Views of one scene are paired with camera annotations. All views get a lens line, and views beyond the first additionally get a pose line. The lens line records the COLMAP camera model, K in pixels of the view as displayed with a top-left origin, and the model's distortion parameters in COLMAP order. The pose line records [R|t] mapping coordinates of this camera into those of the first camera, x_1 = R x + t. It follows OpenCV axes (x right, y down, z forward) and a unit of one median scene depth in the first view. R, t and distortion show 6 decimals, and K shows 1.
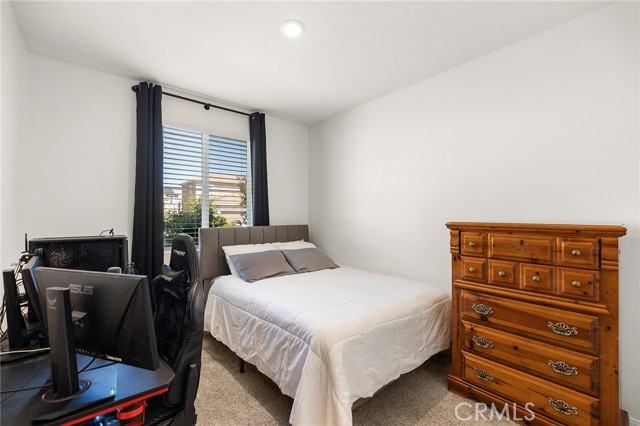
lens RADIAL K [[272.8, 0, 313.2], [0, 272.8, 214.5], [0, 0, 1]] dist [0.000732, 0.000162]
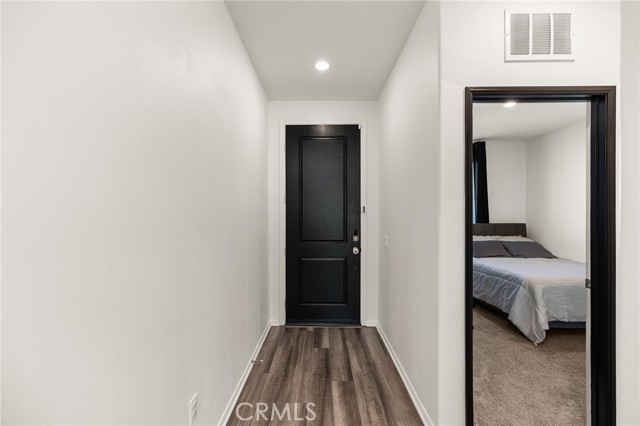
lens RADIAL K [[272.8, 0, 313.2], [0, 272.8, 214.5], [0, 0, 1]] dist [0.000732, 0.000162]
pose [[0.763959, -0.000978, -0.645264, 0.087154], [0.001847, 0.999998, 0.000671, -0.009822], [0.645262, -0.001705, 0.763959, -1.112534]]
